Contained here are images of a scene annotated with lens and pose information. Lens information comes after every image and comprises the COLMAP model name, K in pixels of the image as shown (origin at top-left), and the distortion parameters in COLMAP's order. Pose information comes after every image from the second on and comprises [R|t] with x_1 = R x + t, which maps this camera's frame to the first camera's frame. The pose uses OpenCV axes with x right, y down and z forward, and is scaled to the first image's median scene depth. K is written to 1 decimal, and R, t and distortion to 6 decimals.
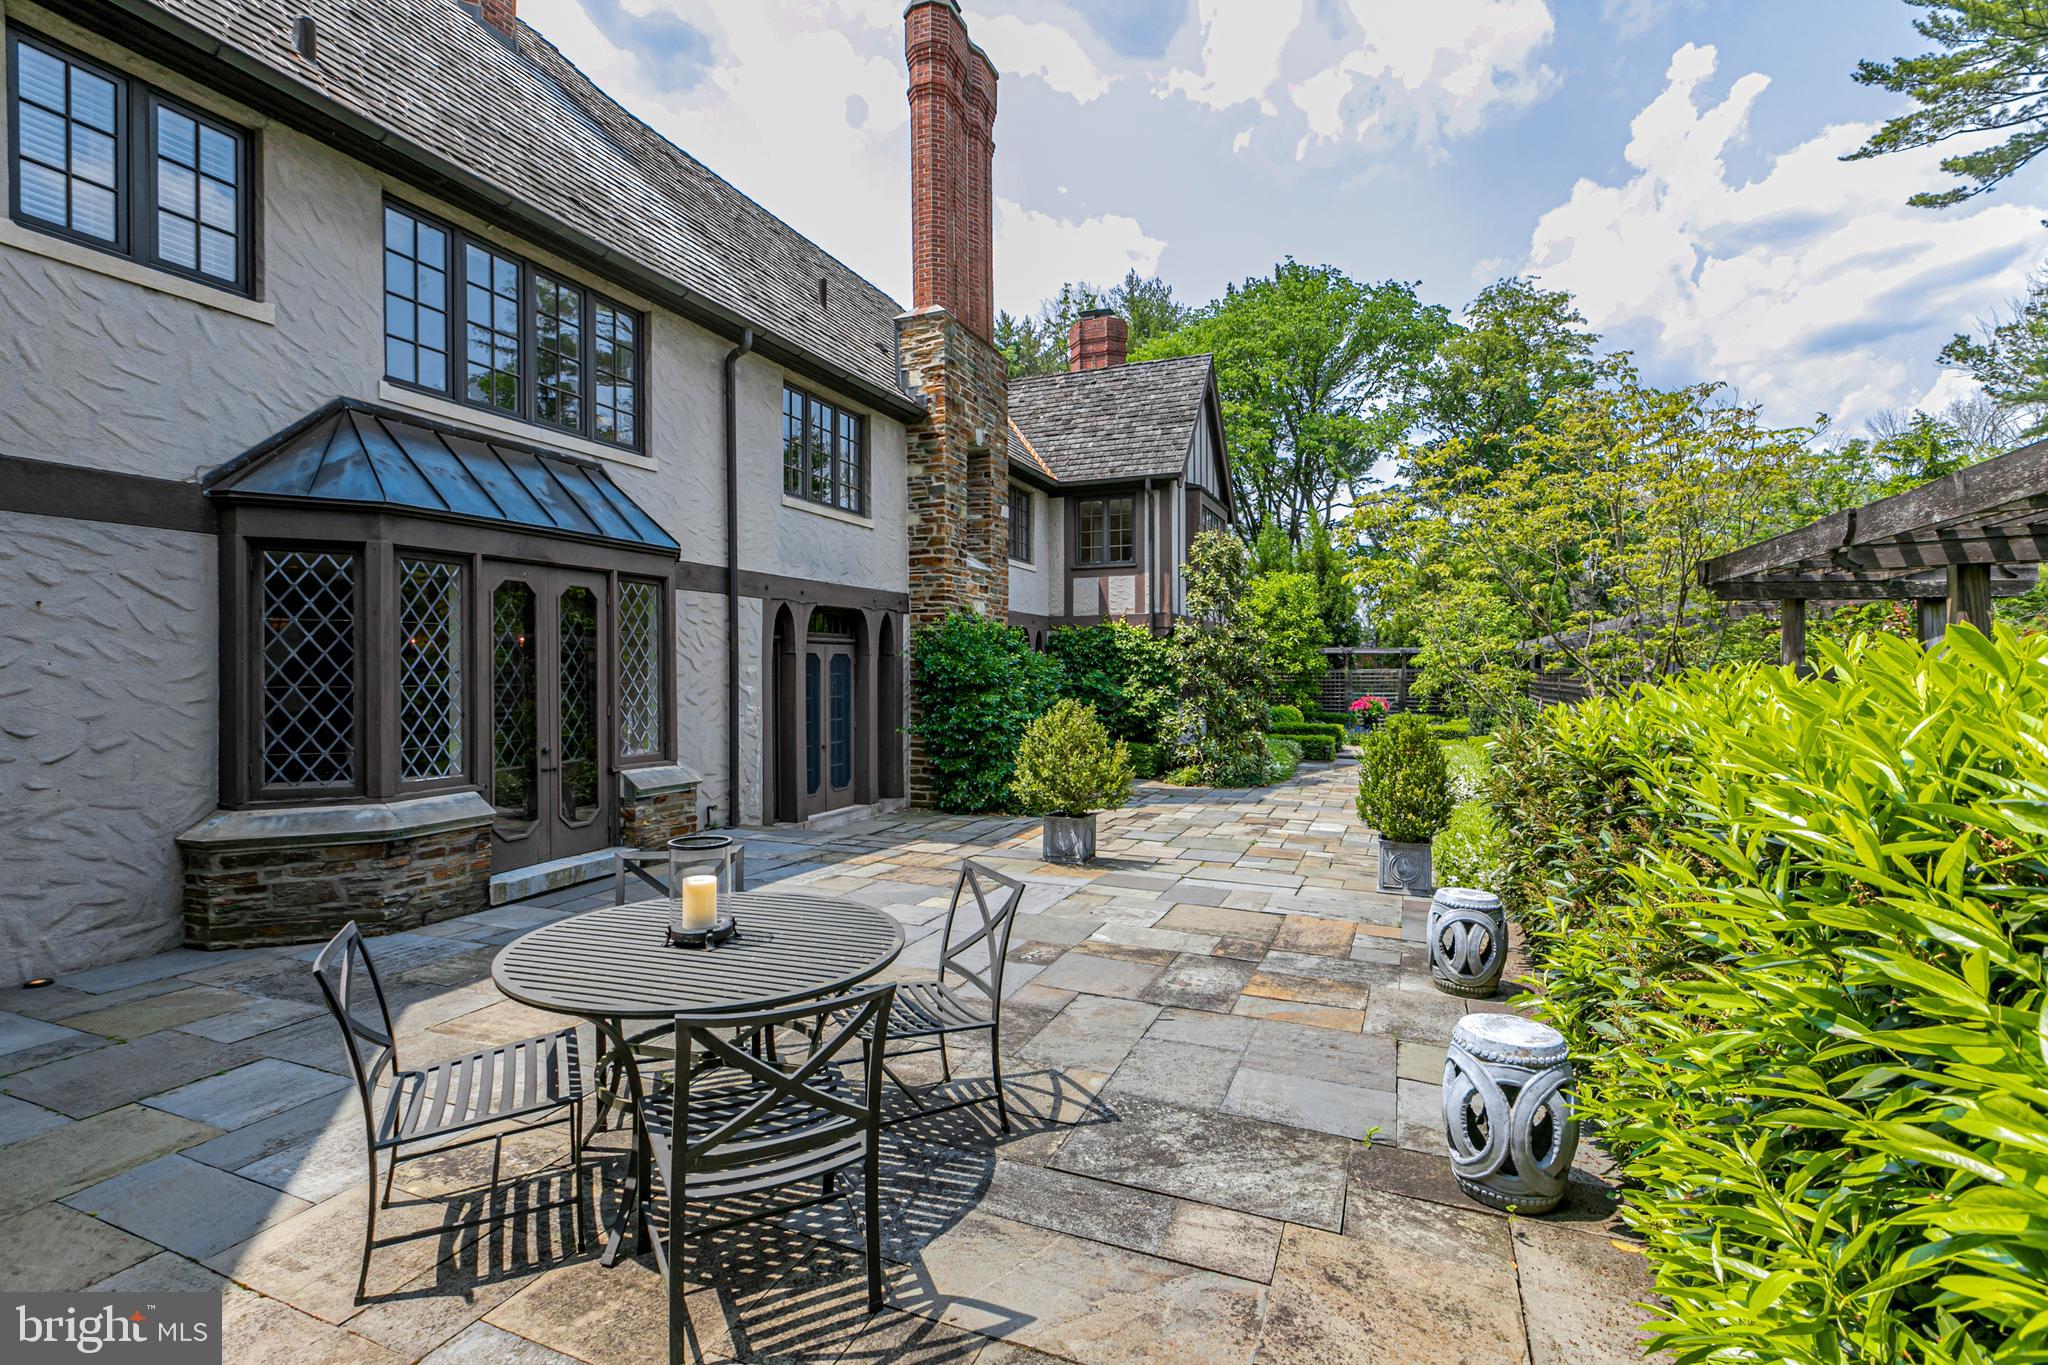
lens RADIAL K [[928.5, 0, 1001.9], [0, 928.5, 680.7], [0, 0, 1]] dist [0.000228, 0.000544]
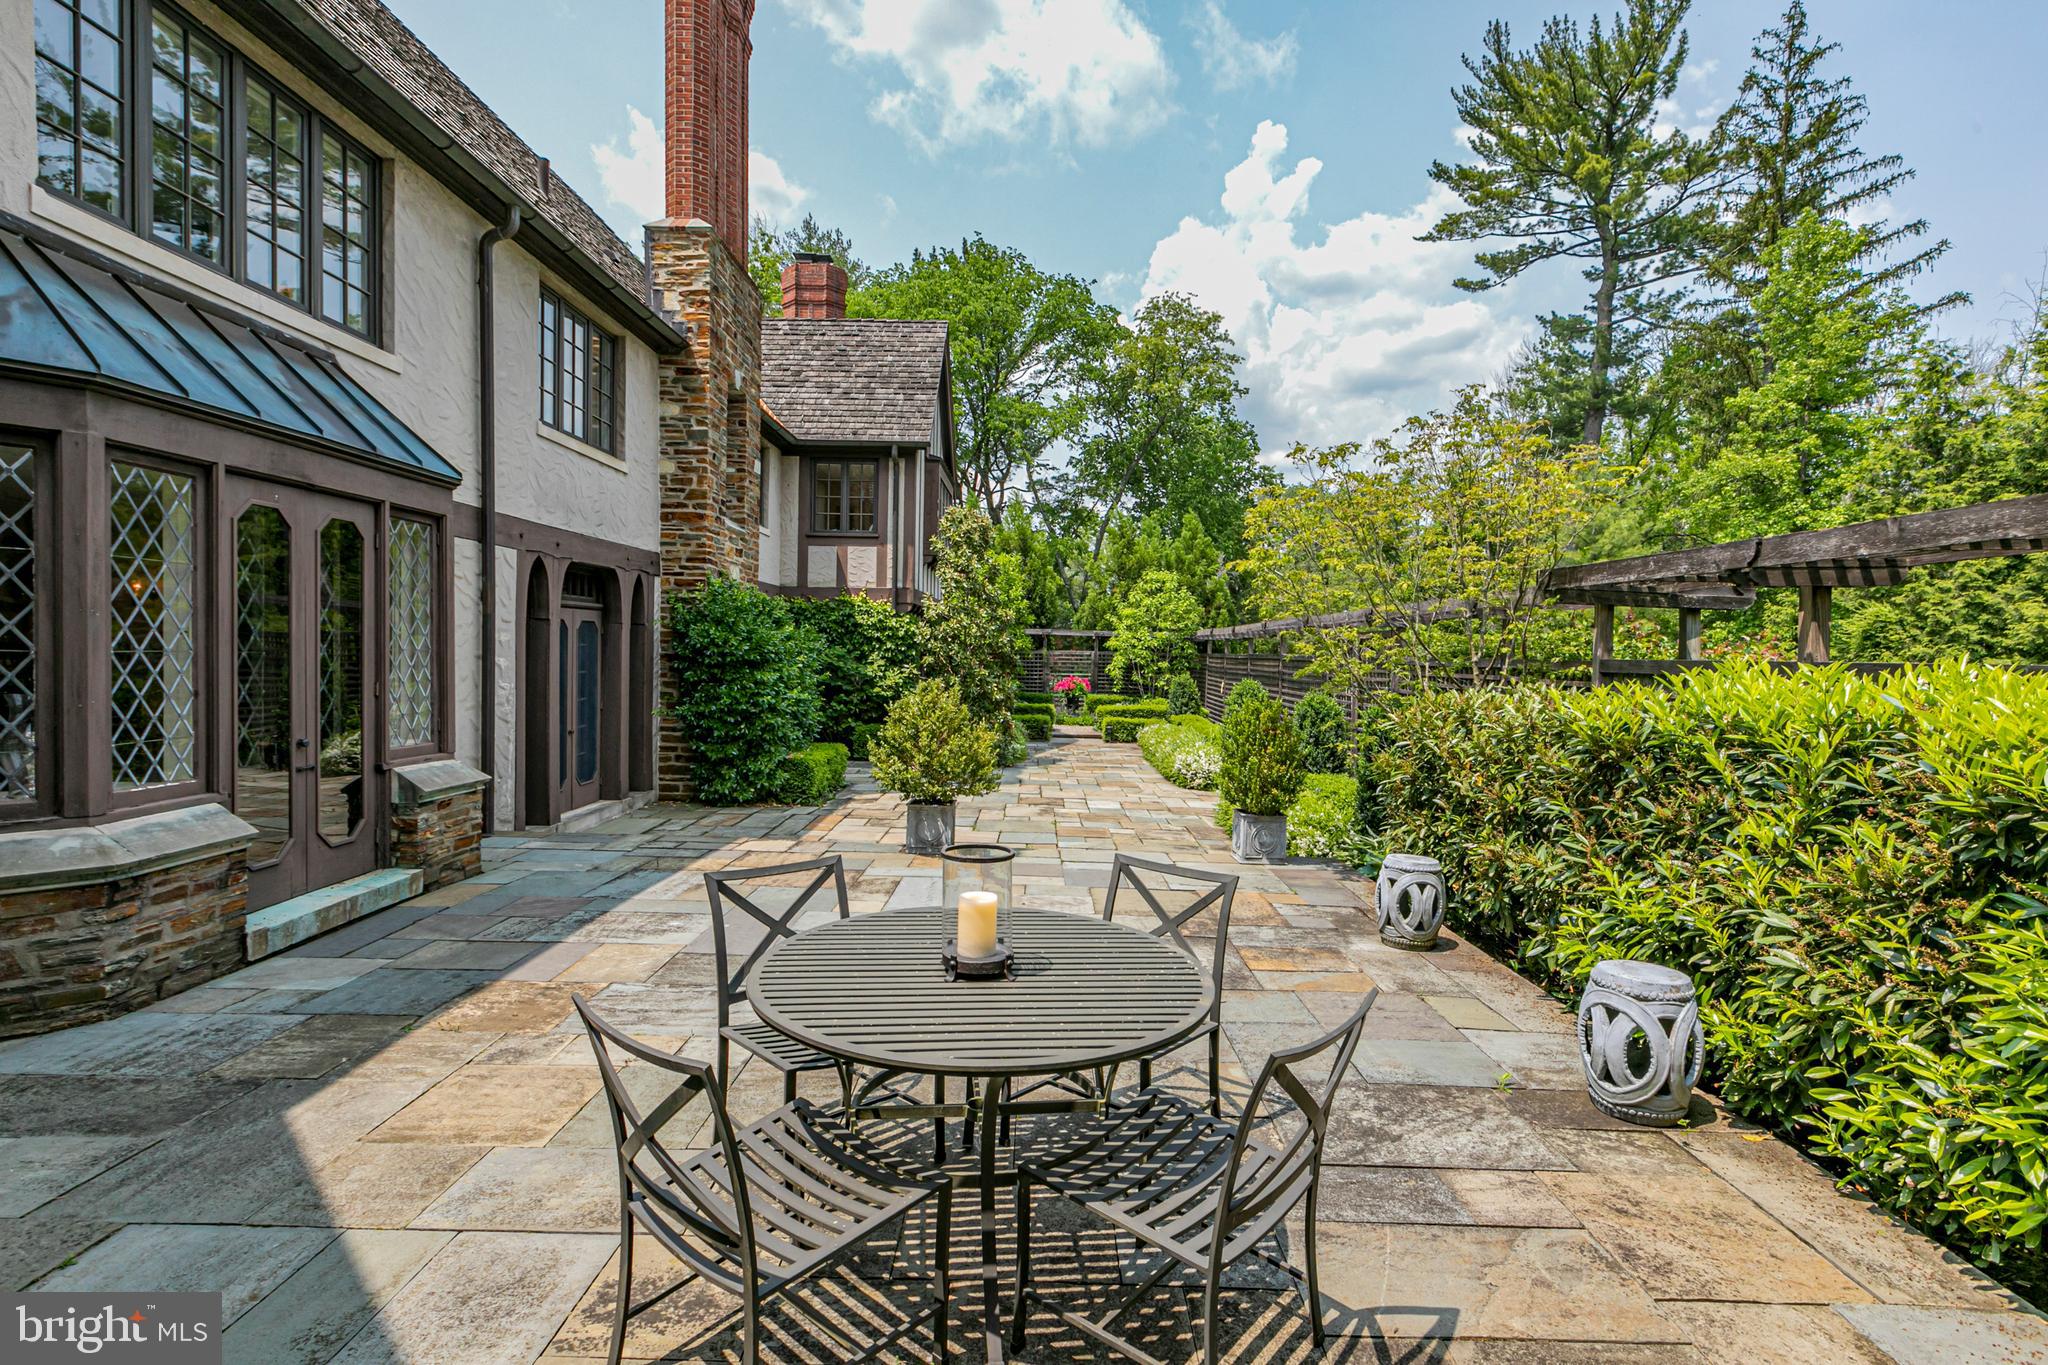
lens RADIAL K [[968.9, 0, 1024.0], [0, 968.9, 682.5], [0, 0, 1]] dist [0.002589, -0.001921]
pose [[0.921706, 0.008311, 0.387800, -0.135862], [-0.018121, 0.999601, 0.021646, 0.000510], [-0.387466, -0.026978, 0.921489, 0.041316]]
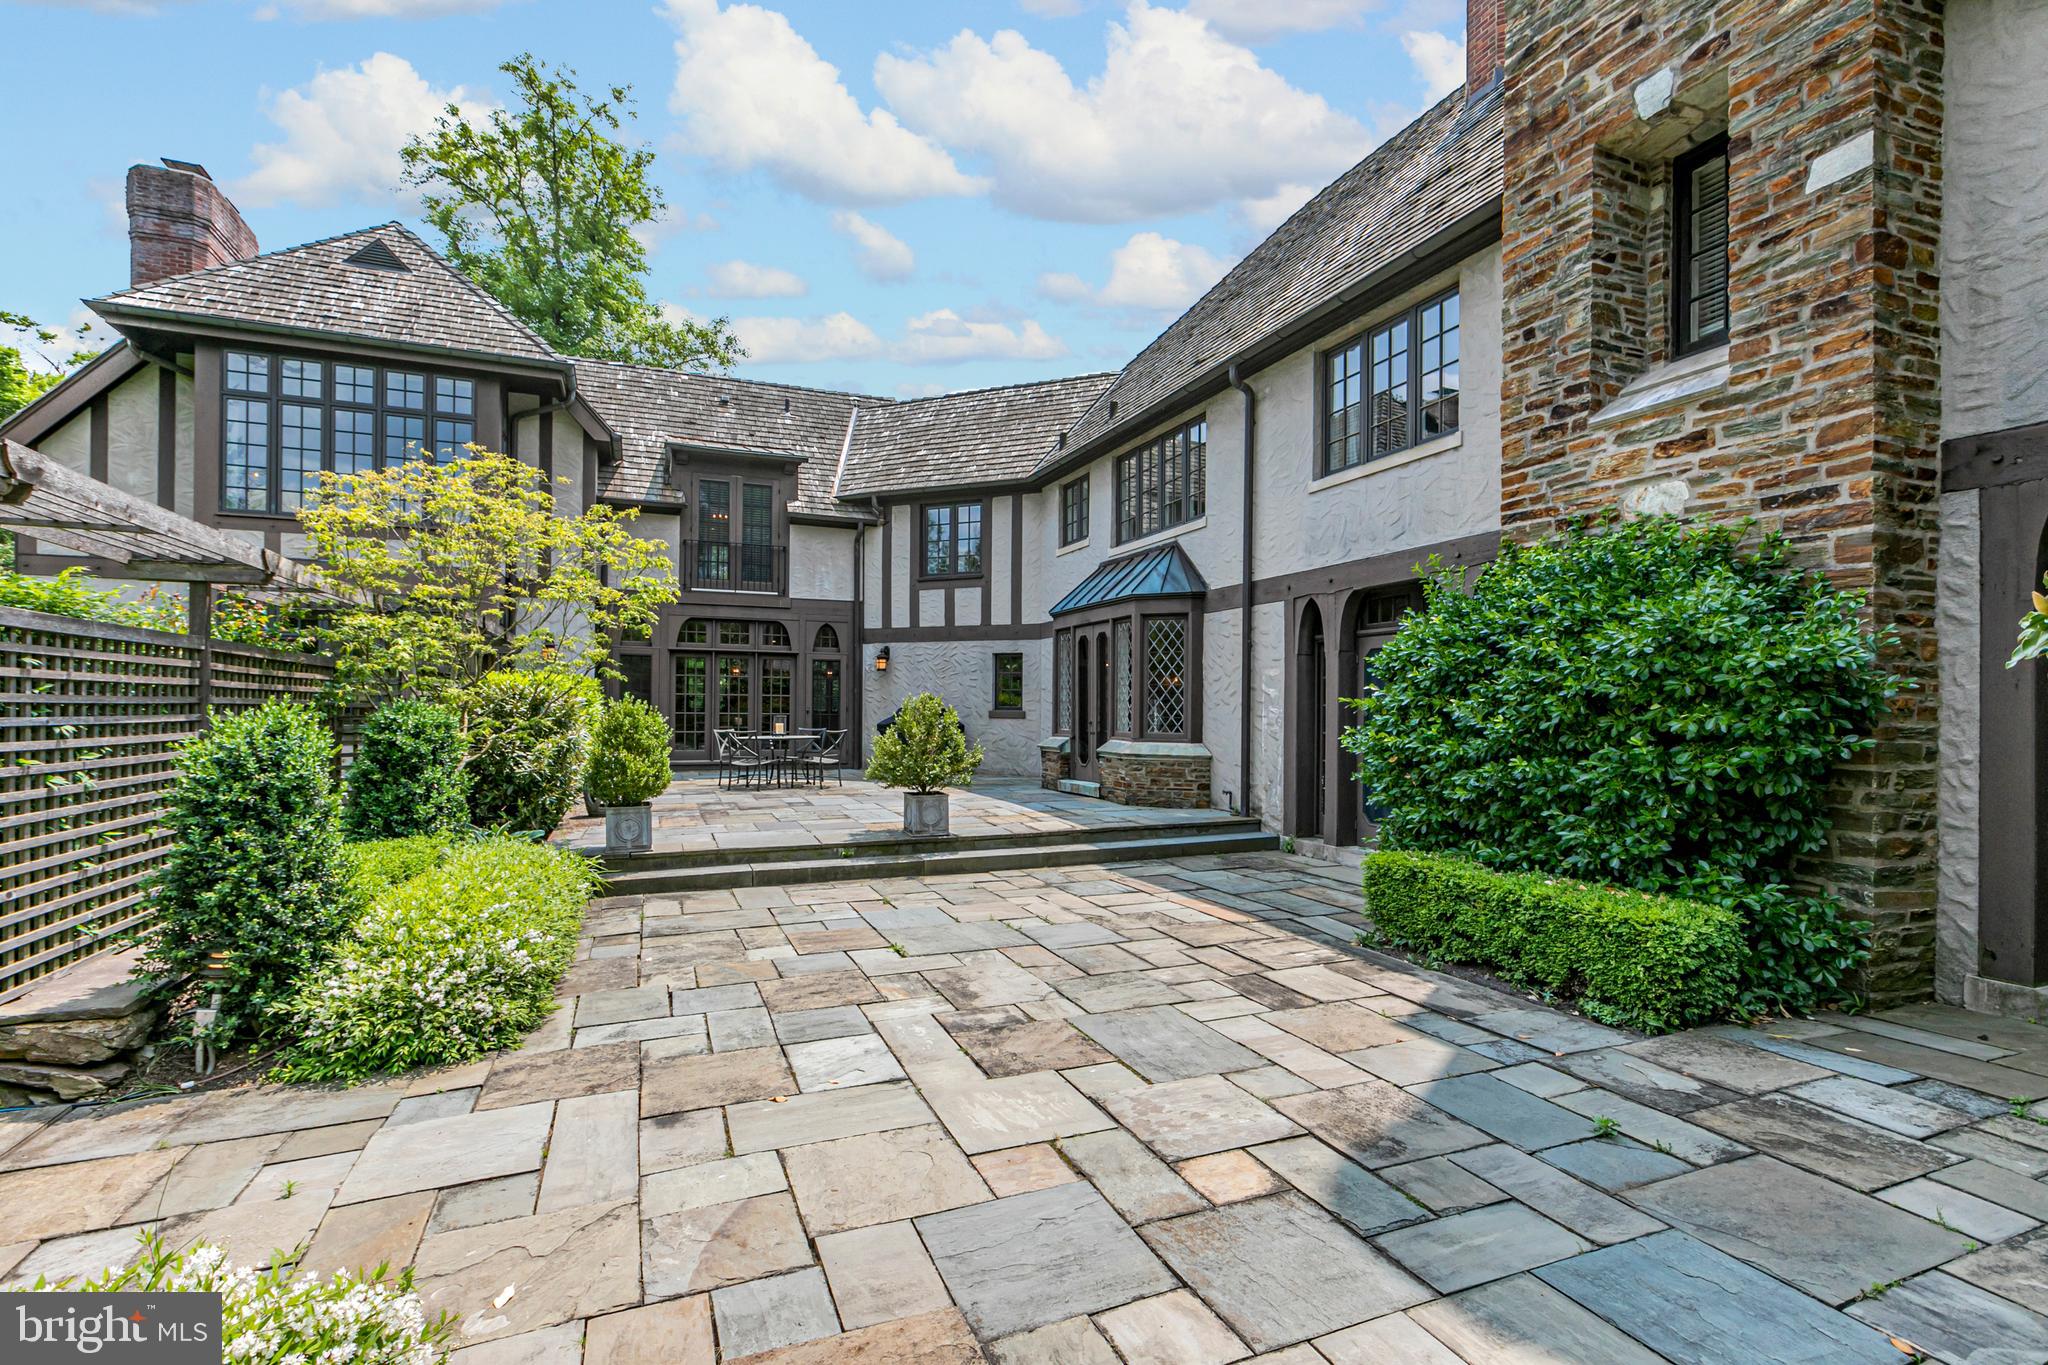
lens RADIAL K [[885.9, 0, 1024.0], [0, 885.9, 682.5], [0, 0, 1]] dist [0.012381, -0.000542]
pose [[-0.688129, -0.005216, -0.725570, 0.471611], [-0.000023, 0.999974, -0.007166, 0.004448], [0.725589, -0.004915, -0.688111, 1.102217]]
